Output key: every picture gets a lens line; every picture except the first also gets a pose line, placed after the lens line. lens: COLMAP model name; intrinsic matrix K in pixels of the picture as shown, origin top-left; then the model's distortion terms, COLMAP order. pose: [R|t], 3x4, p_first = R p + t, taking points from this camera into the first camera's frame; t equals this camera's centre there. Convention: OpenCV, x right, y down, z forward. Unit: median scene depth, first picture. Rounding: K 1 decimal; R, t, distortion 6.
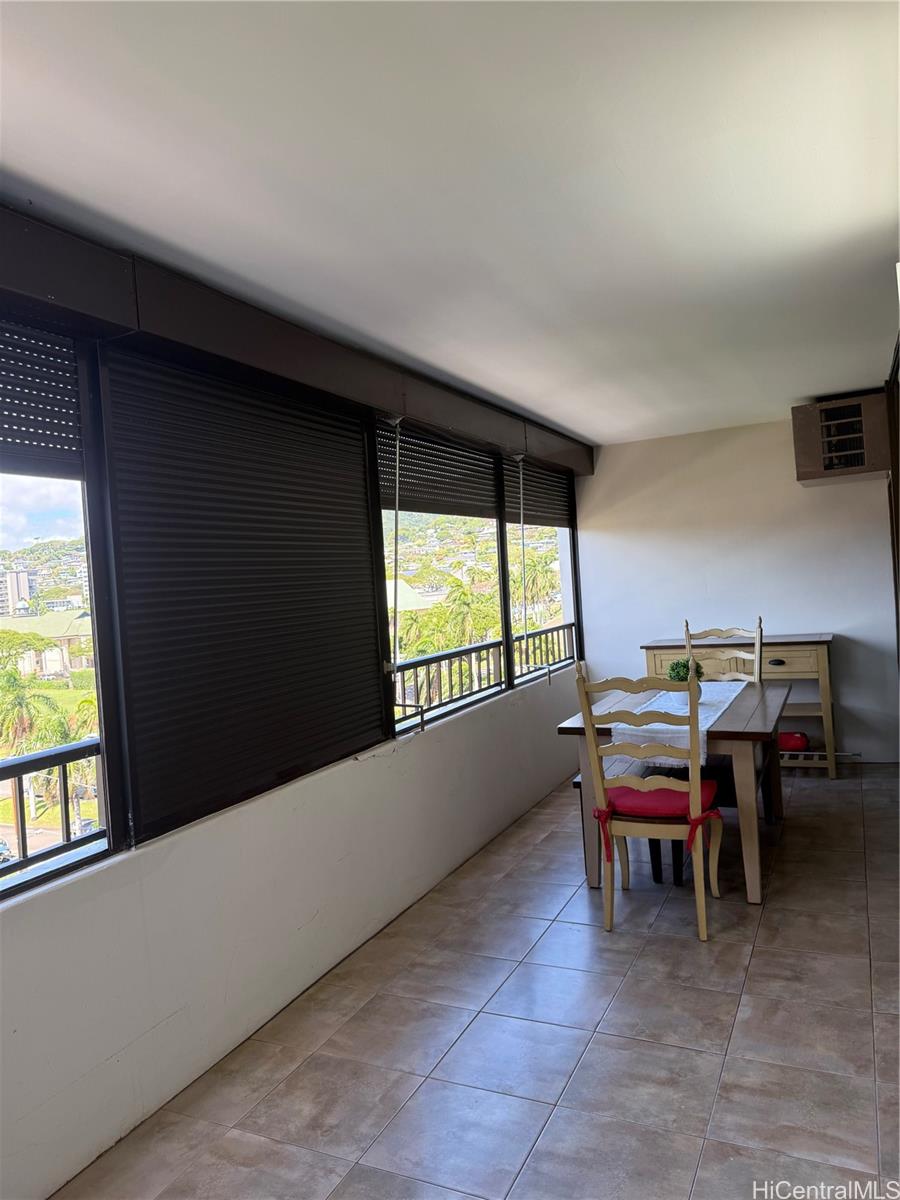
lens RADIAL K [[840.8, 0, 451.4], [0, 840.8, 597.9], [0, 0, 1]] dist [0.011853, 0.002899]
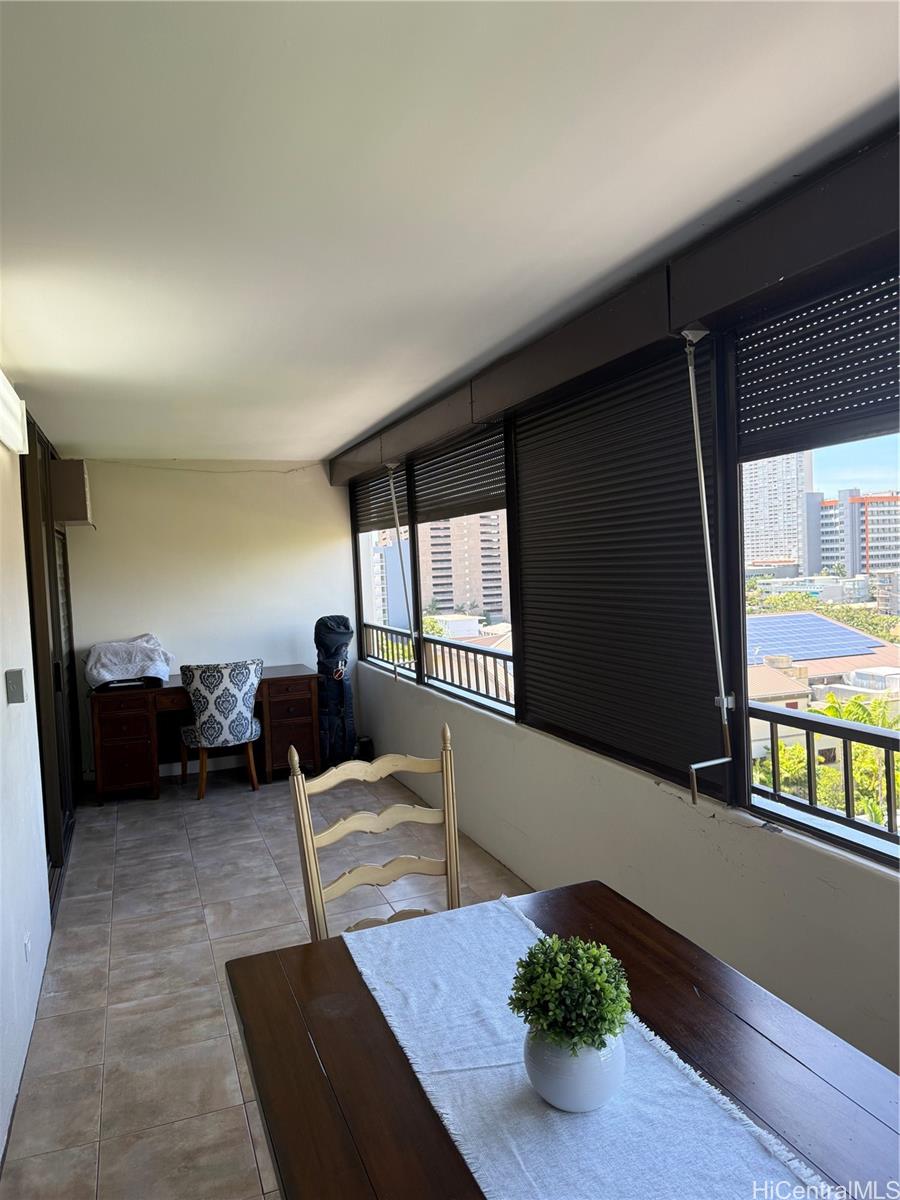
lens RADIAL K [[840.8, 0, 452.0], [0, 840.8, 597.9], [0, 0, 1]] dist [0.011853, 0.002899]
pose [[-0.681361, 0.135260, -0.719342, 0.805003], [0.076394, 0.990551, 0.113896, -0.140363], [0.727950, 0.022650, -0.685256, 1.857498]]
